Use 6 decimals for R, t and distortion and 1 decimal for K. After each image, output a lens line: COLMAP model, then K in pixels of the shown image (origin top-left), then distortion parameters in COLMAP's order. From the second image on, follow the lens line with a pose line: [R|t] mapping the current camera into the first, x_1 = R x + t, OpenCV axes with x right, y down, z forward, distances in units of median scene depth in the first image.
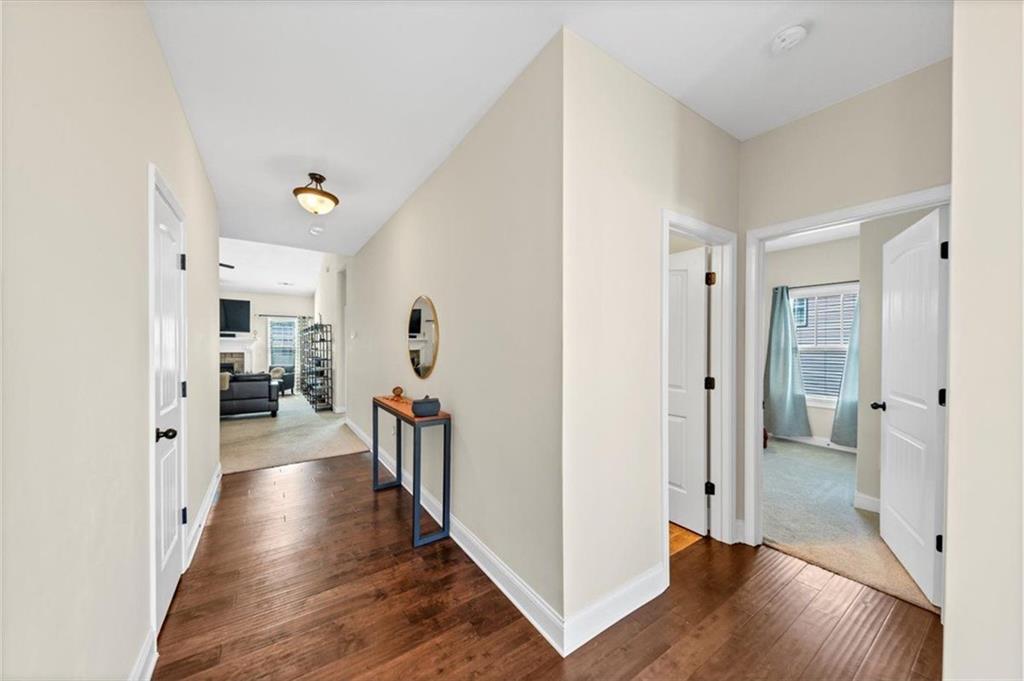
lens RADIAL K [[354.2, 0, 515.0], [0, 354.2, 348.3], [0, 0, 1]] dist [0.018460, -0.011015]
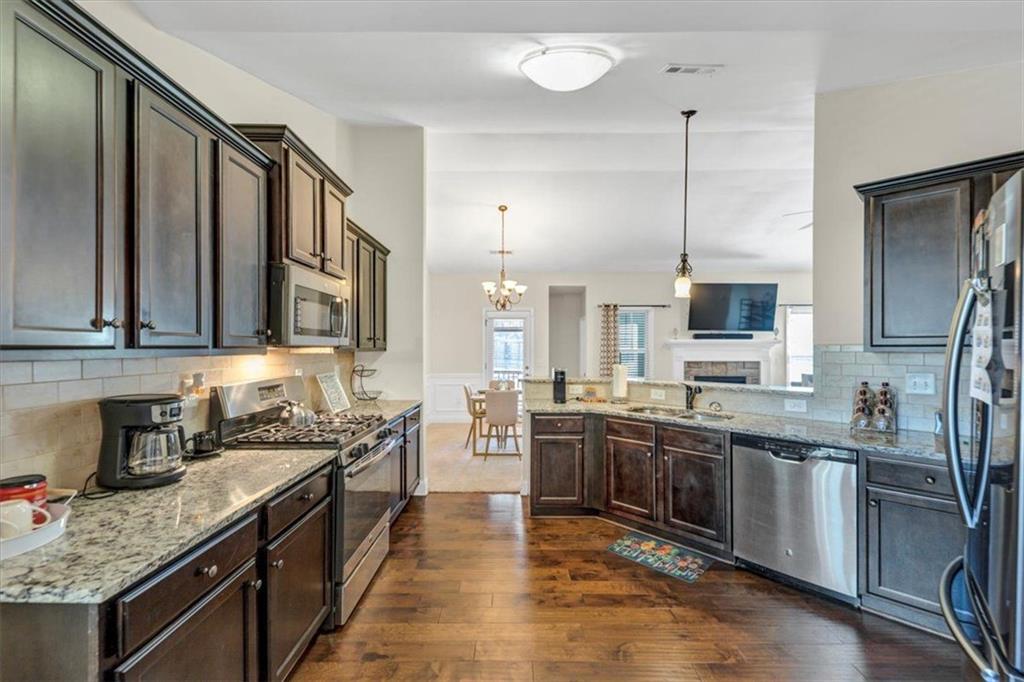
lens RADIAL K [[407.1, 0, 514.3], [0, 407.1, 348.6], [0, 0, 1]] dist [0.022357, -0.010731]
pose [[0.811071, 0.003030, -0.584941, -1.777763], [-0.005012, 0.999986, -0.001768, -0.022872], [0.584927, 0.004366, 0.811074, 0.250490]]
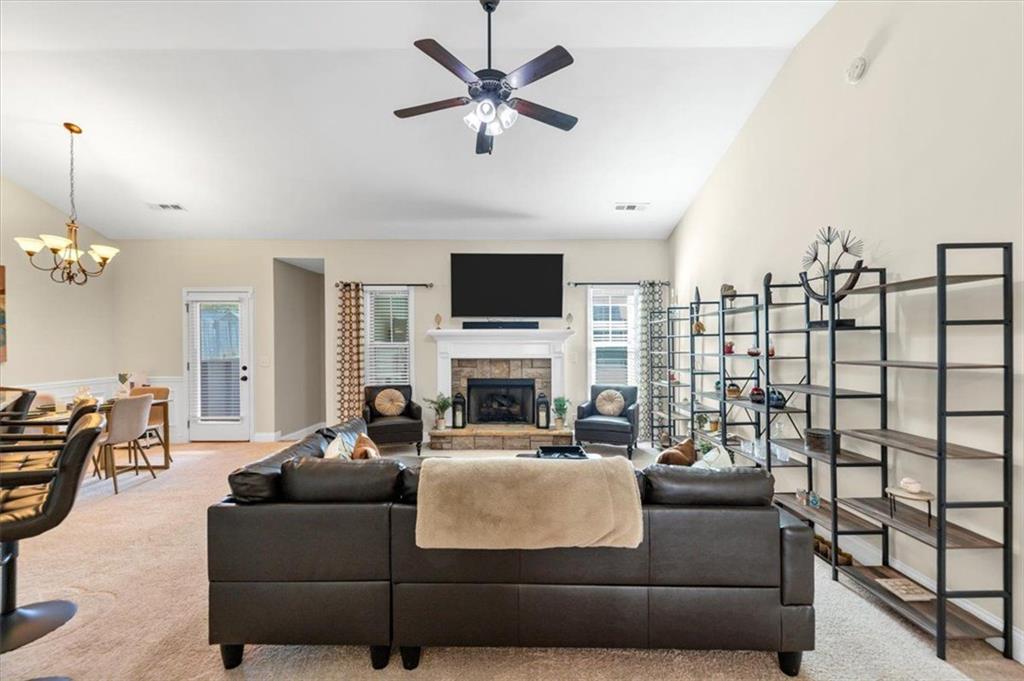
lens RADIAL K [[407.1, 0, 514.3], [0, 407.1, 348.1], [0, 0, 1]] dist [0.022357, -0.010731]
pose [[0.825398, 0.002270, -0.564547, -1.237038], [0.000838, 0.999986, 0.005246, -0.015253], [0.564551, -0.004803, 0.825384, 1.278910]]
